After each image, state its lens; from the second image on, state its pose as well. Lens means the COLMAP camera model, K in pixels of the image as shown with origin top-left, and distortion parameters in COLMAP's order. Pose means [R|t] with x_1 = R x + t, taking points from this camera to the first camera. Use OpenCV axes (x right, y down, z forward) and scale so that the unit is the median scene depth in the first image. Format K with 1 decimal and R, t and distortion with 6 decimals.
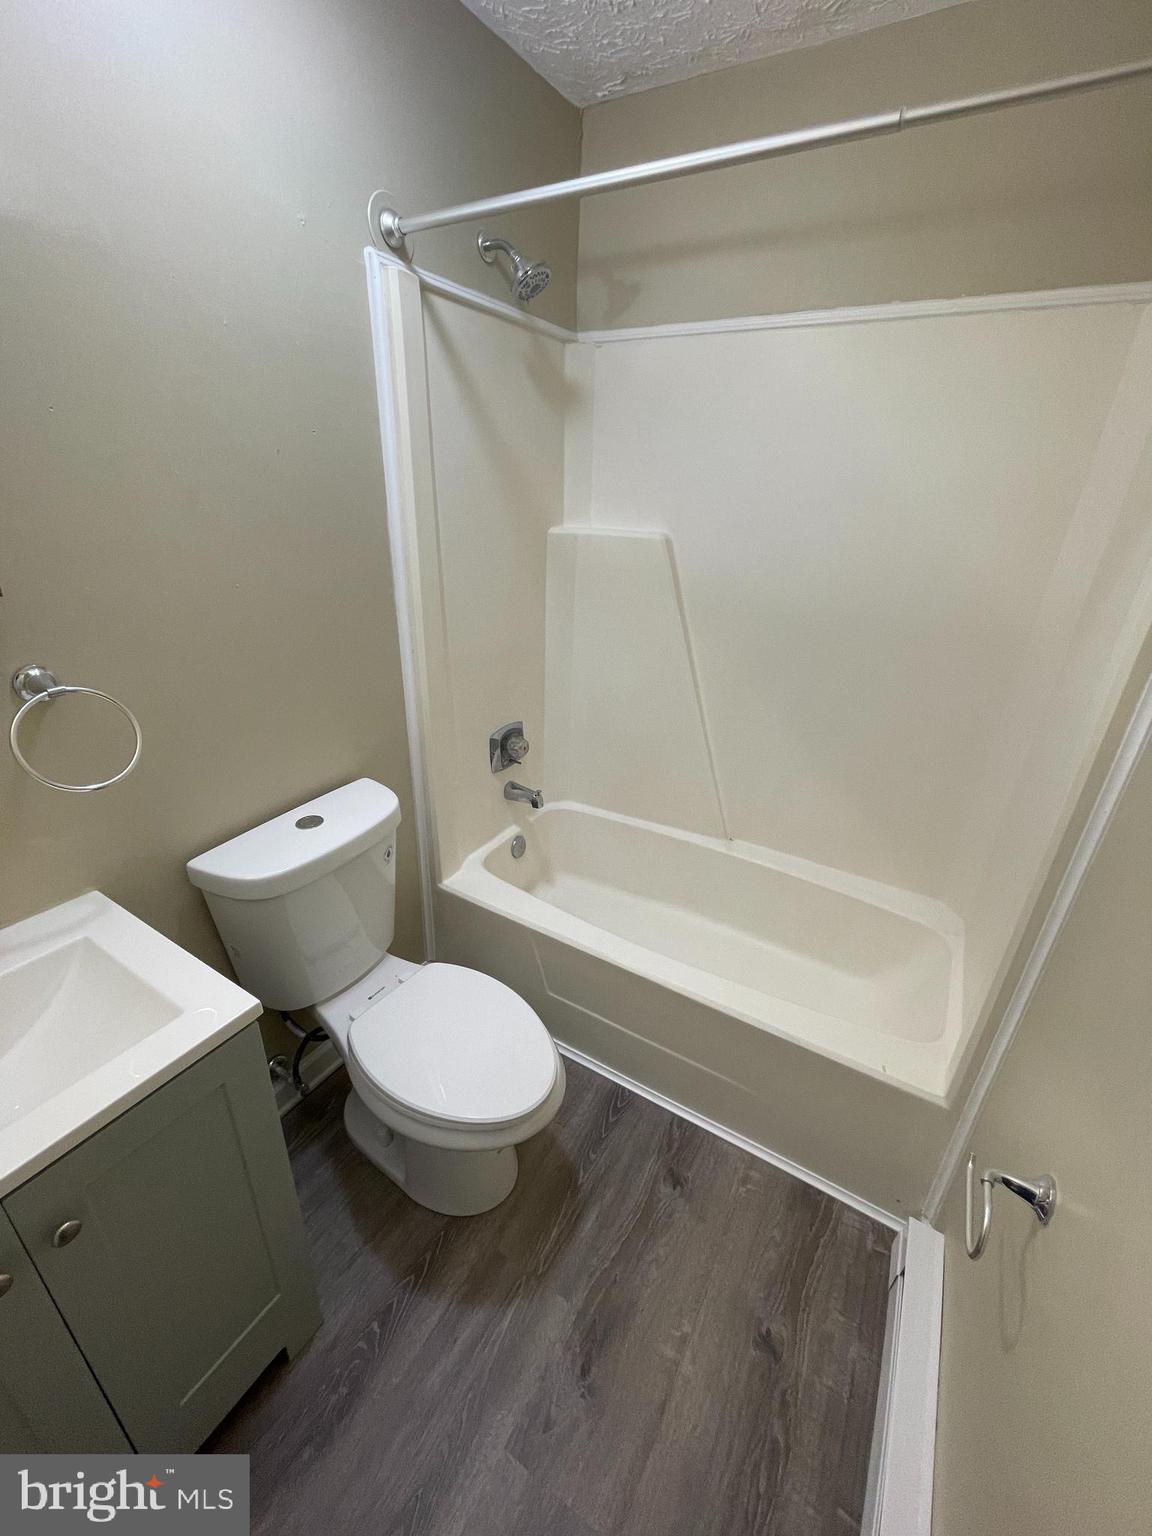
lens RADIAL K [[618.6, 0, 574.5], [0, 618.6, 766.1], [0, 0, 1]] dist [-0.010228, -0.000088]
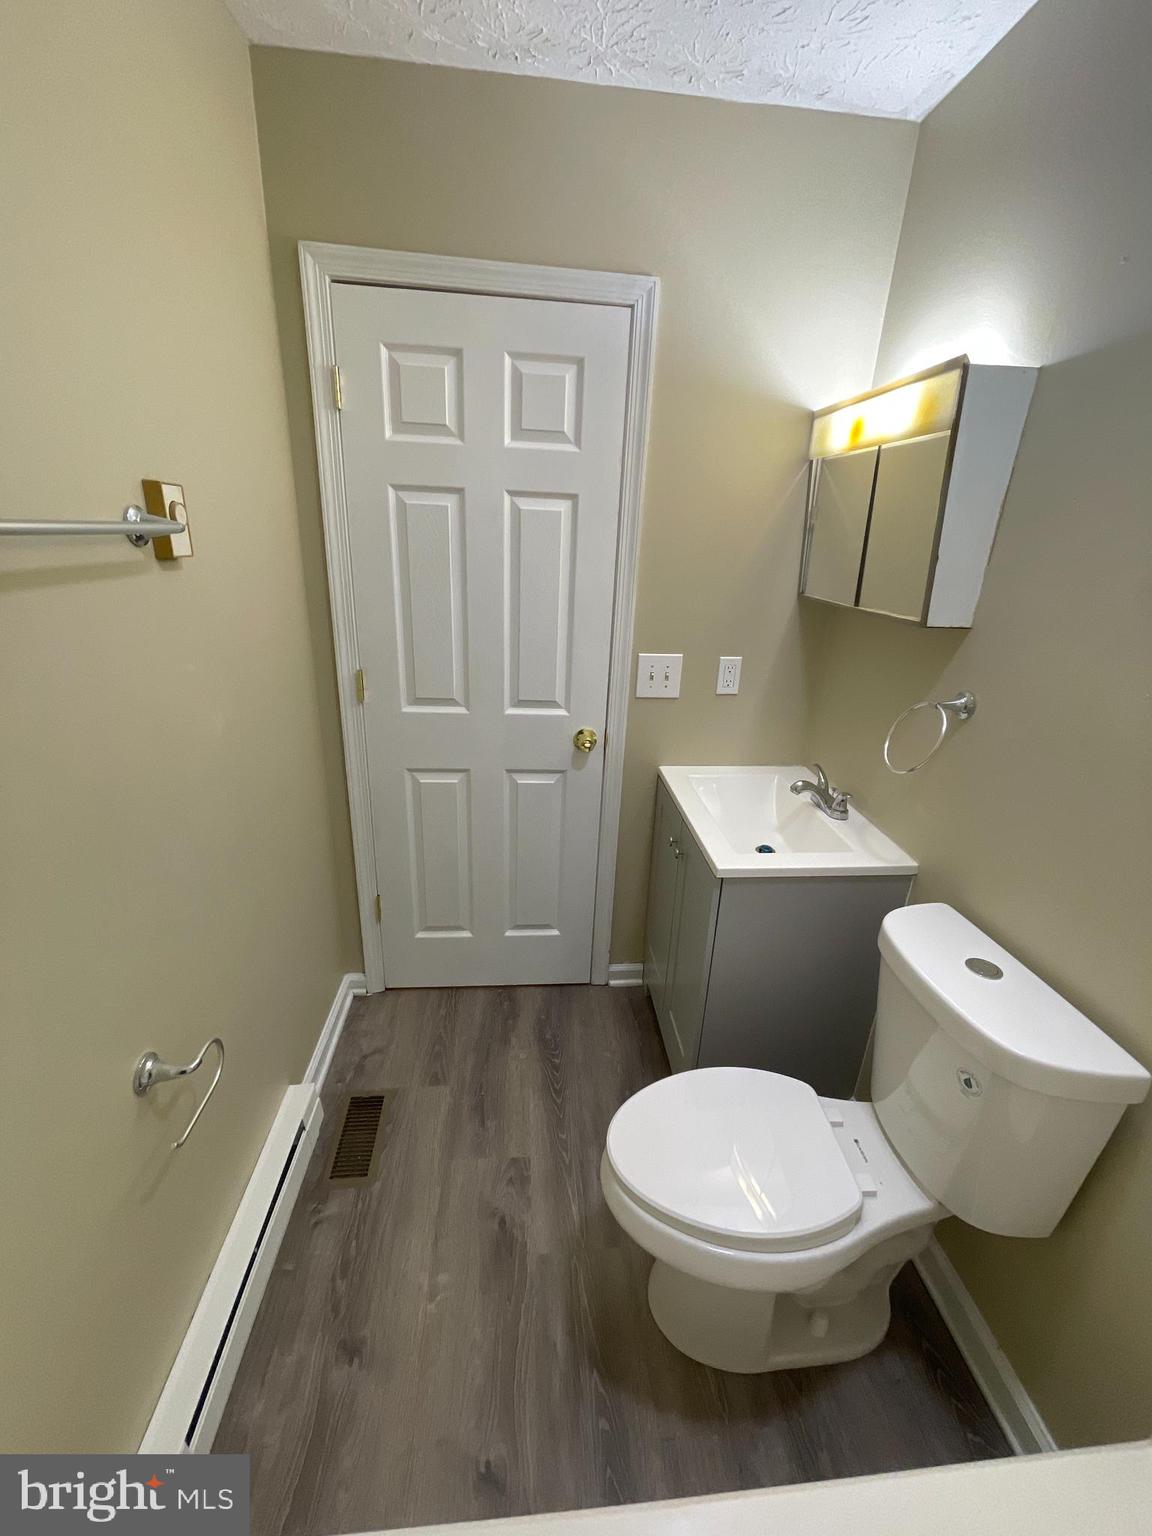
lens RADIAL K [[618.6, 0, 580.1], [0, 618.6, 764.3], [0, 0, 1]] dist [-0.010228, -0.000088]
pose [[-0.808587, 0.144354, -0.570394, 0.440143], [-0.298255, 0.735091, 0.608839, -0.467182], [0.507180, 0.662422, -0.551331, 1.093460]]
